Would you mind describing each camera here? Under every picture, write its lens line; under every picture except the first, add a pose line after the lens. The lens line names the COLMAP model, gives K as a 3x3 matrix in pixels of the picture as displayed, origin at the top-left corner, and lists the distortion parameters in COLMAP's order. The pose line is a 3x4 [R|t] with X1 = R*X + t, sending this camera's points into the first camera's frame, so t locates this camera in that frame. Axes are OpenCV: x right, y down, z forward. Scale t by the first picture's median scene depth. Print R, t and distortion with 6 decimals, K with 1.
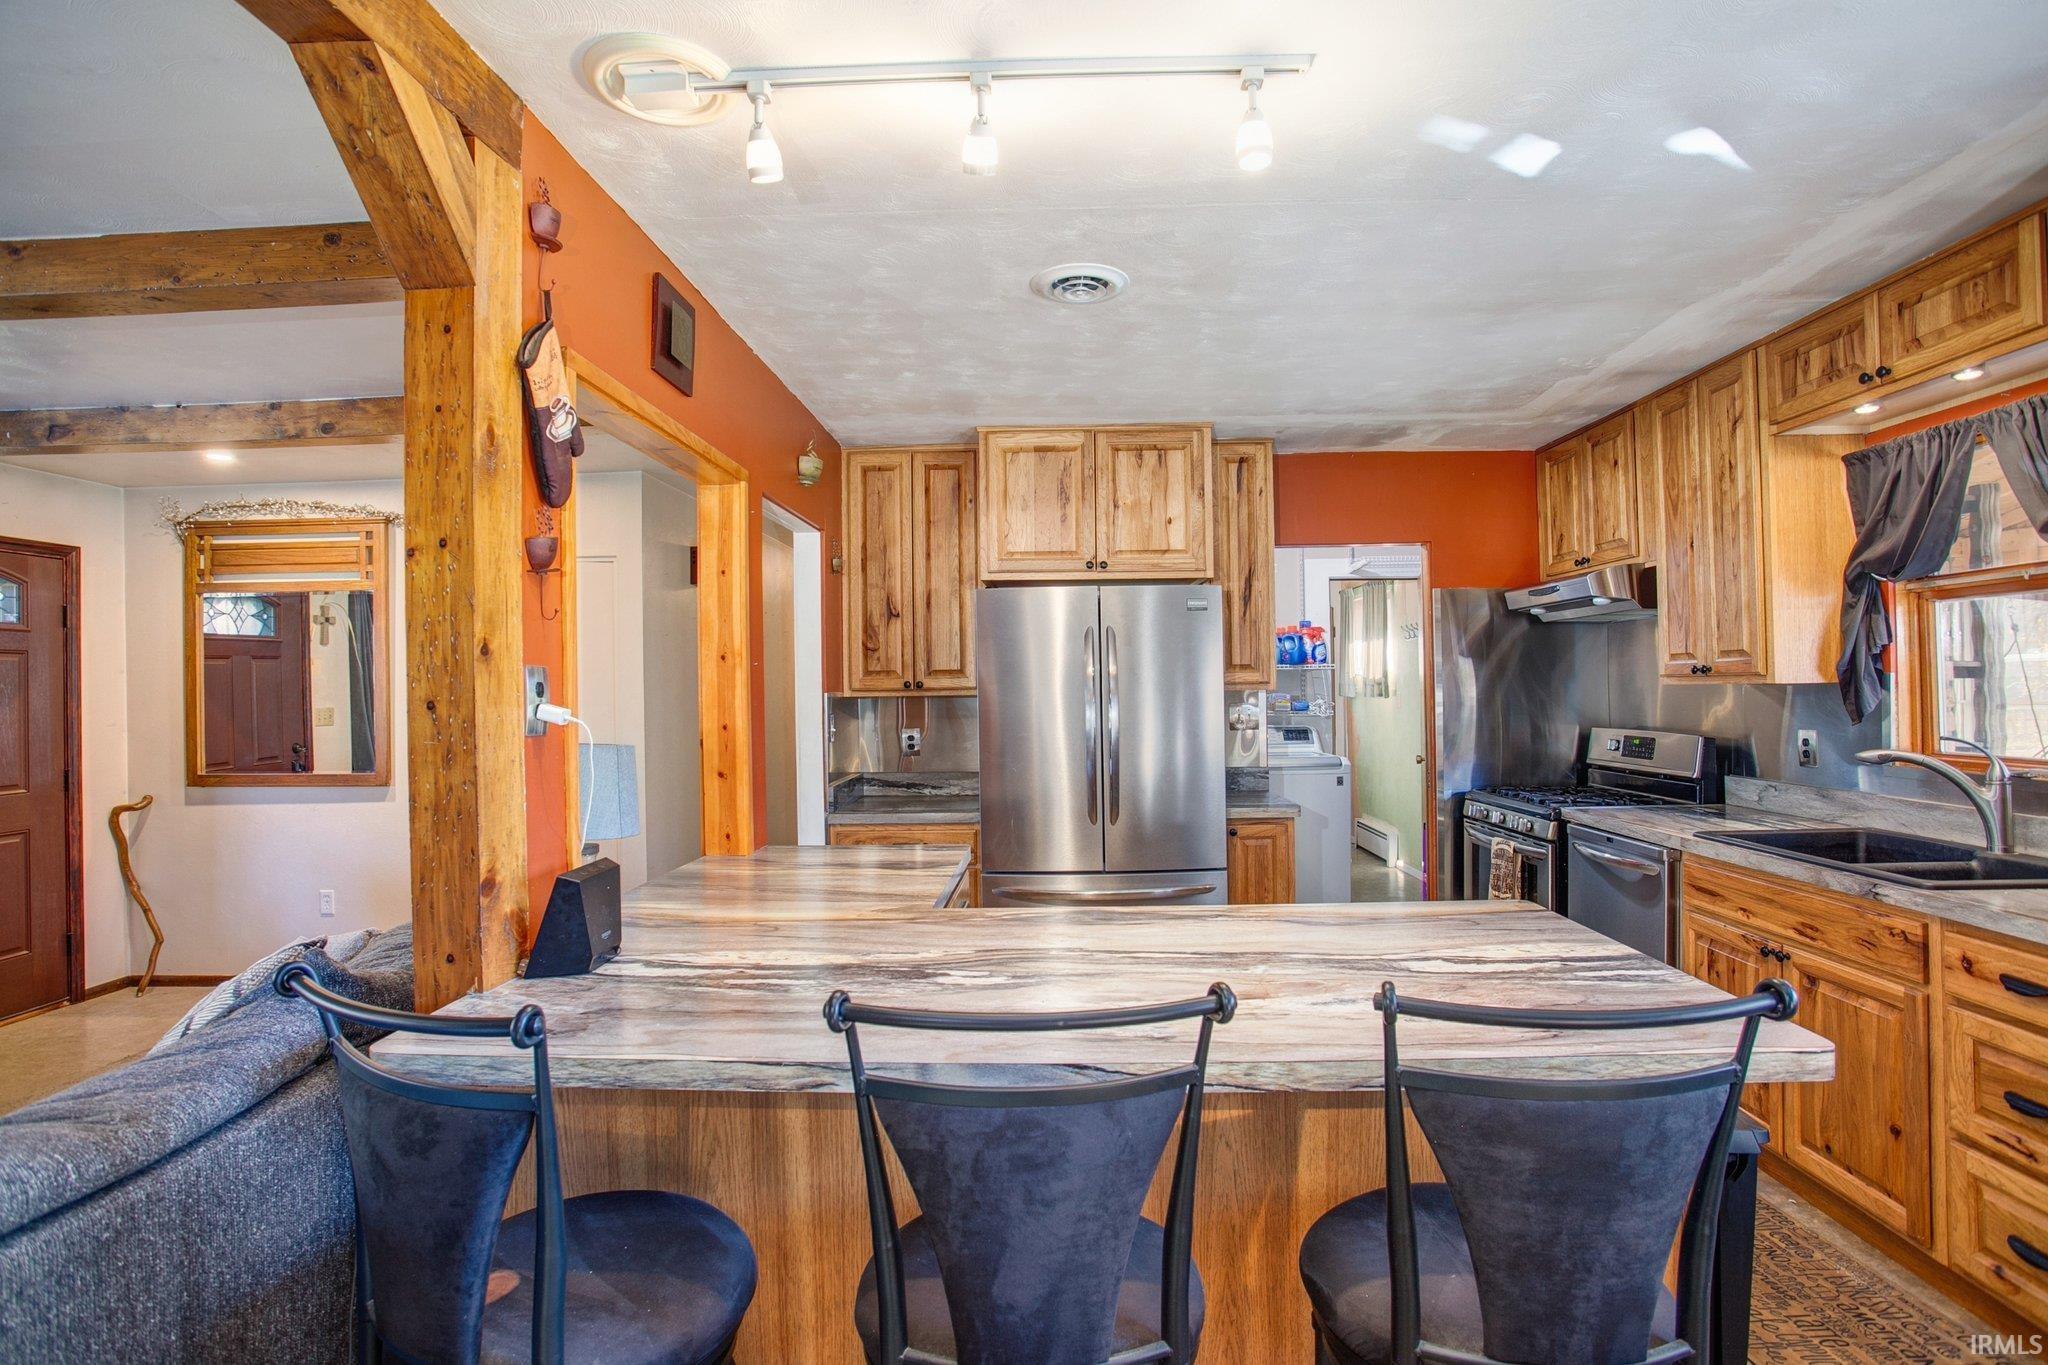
lens RADIAL K [[1030.9, 0, 1029.8], [0, 1030.9, 725.7], [0, 0, 1]] dist [-0.059176, 0.027770]
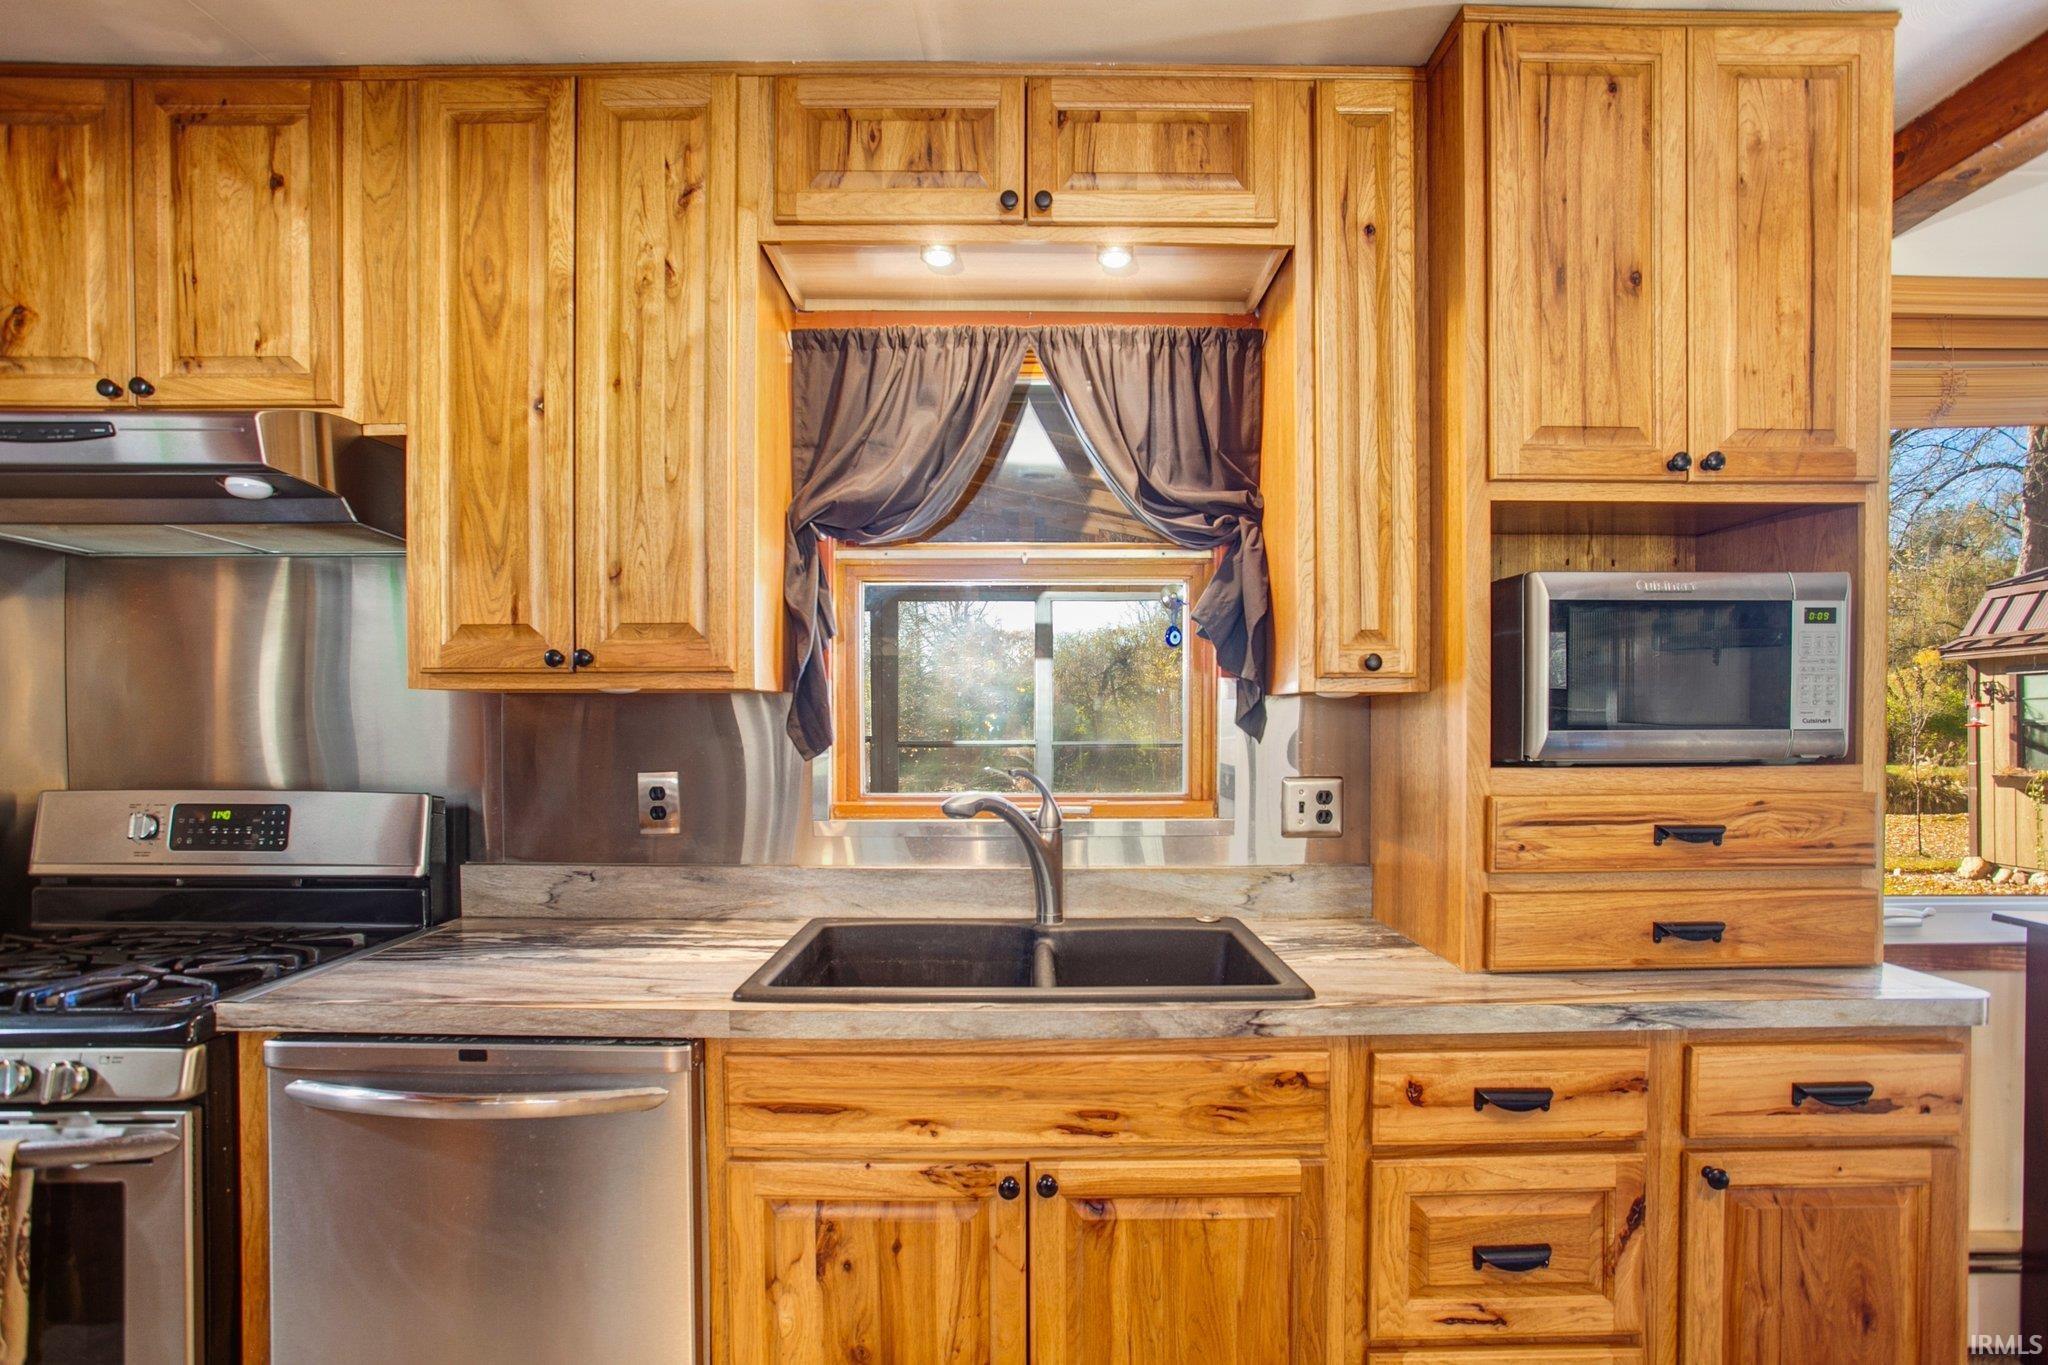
lens RADIAL K [[1030.9, 0, 1029.8], [0, 1030.9, 725.7], [0, 0, 1]] dist [-0.059176, 0.027770]
pose [[-0.033767, 0.003952, 0.999422, 0.165877], [0.037291, 0.999301, -0.002691, -0.013576], [-0.998734, 0.037178, -0.033891, 0.847593]]
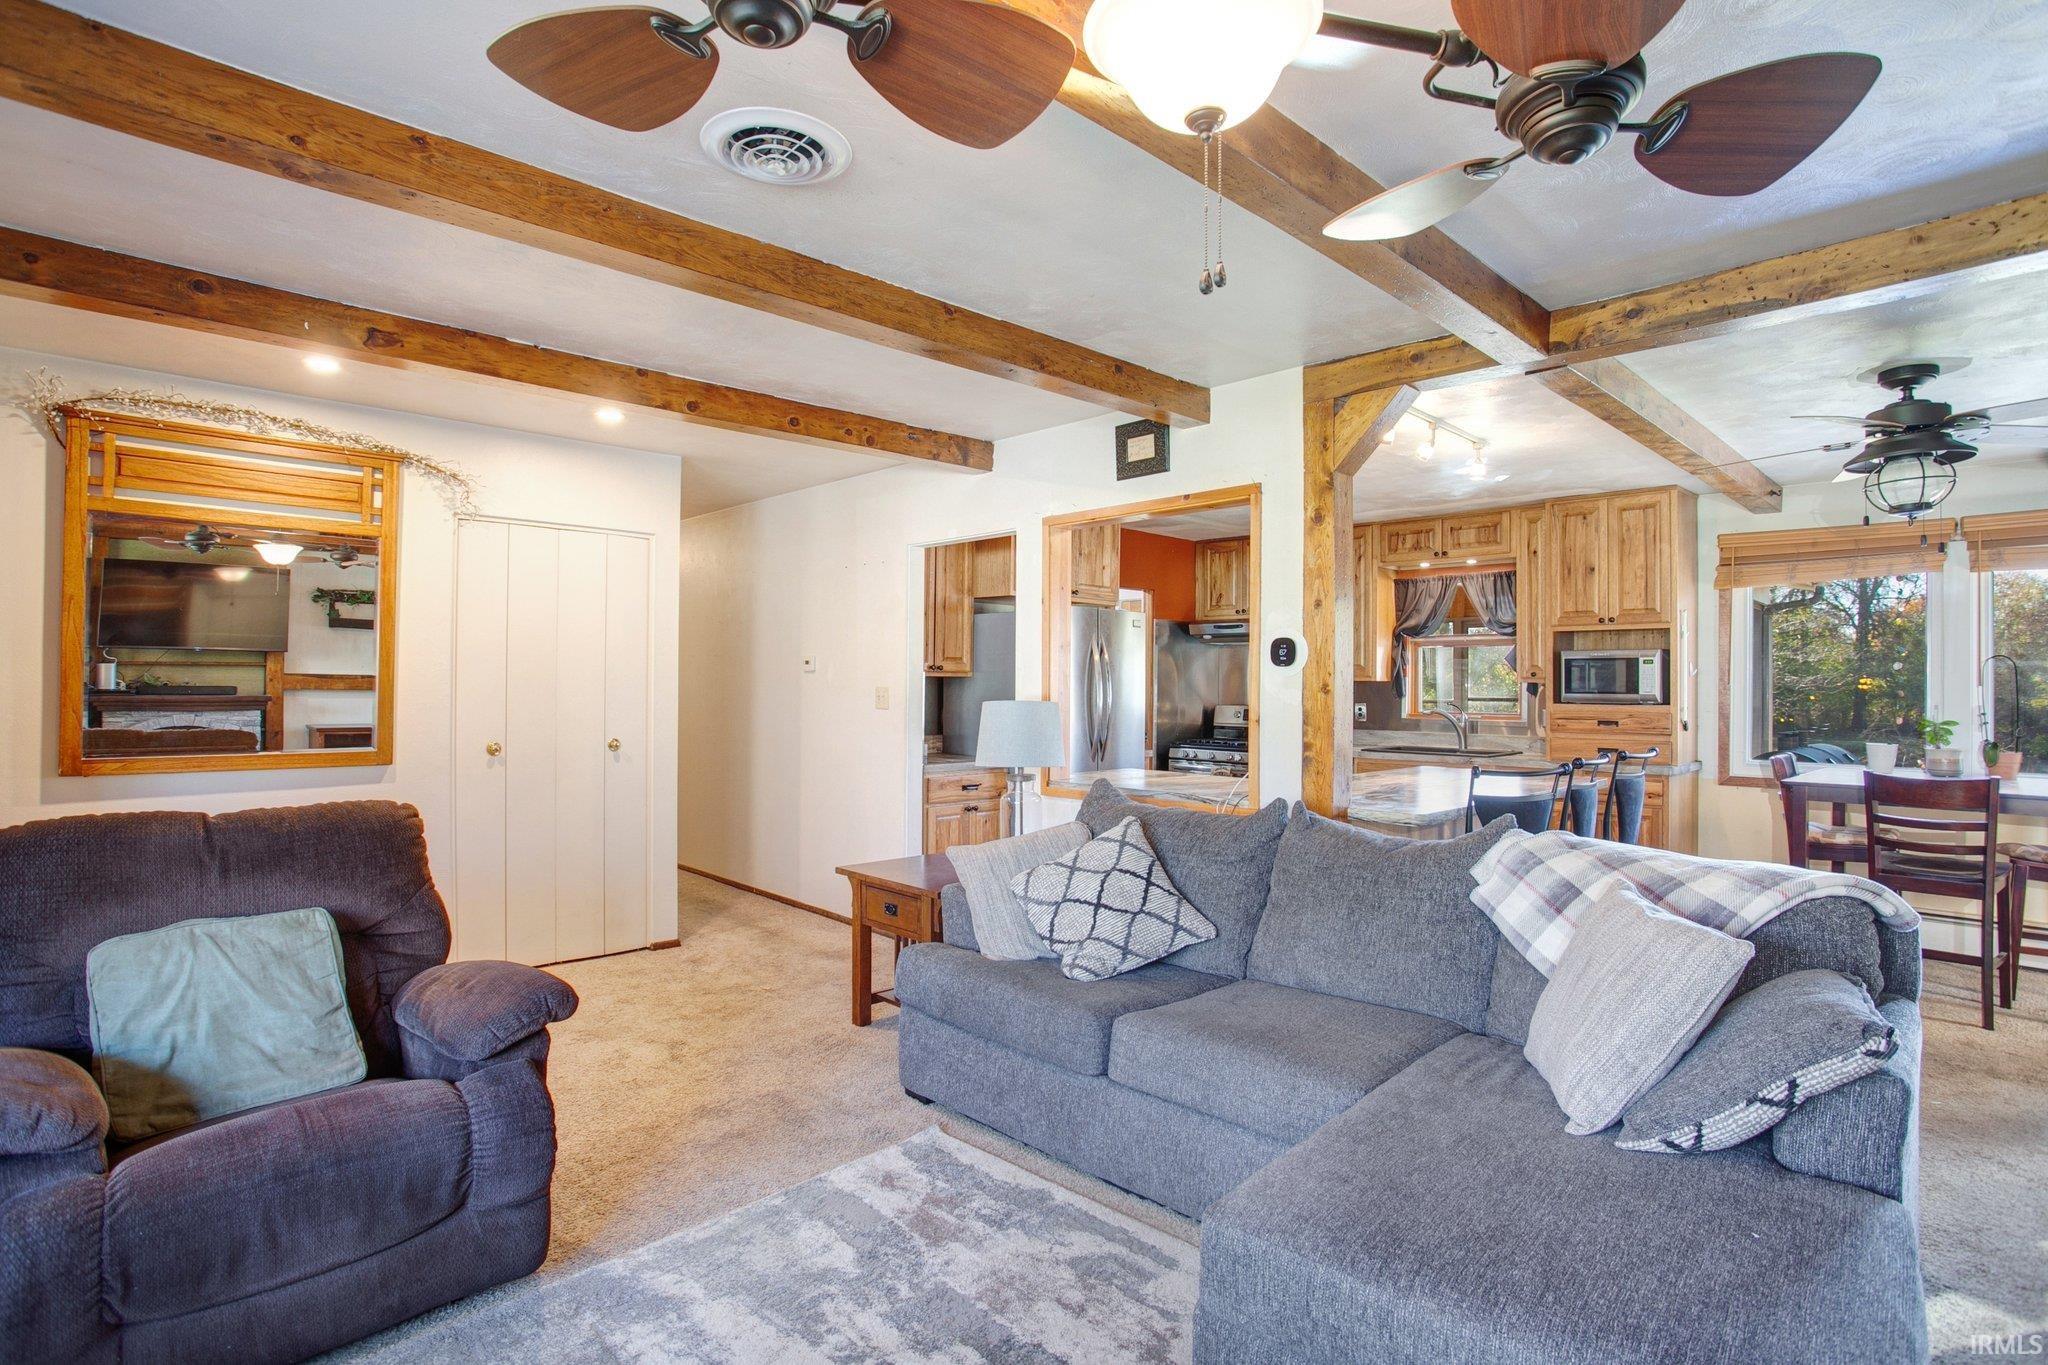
lens RADIAL K [[1036.9, 0, 1024.0], [0, 1036.9, 682.5], [0, 0, 1]] dist [-0.066941, 0.029533]
pose [[0.693695, 0.023830, 0.719874, -1.347616], [0.006865, 0.999188, -0.039691, 0.044094], [-0.720236, 0.032475, 0.692969, 0.011367]]
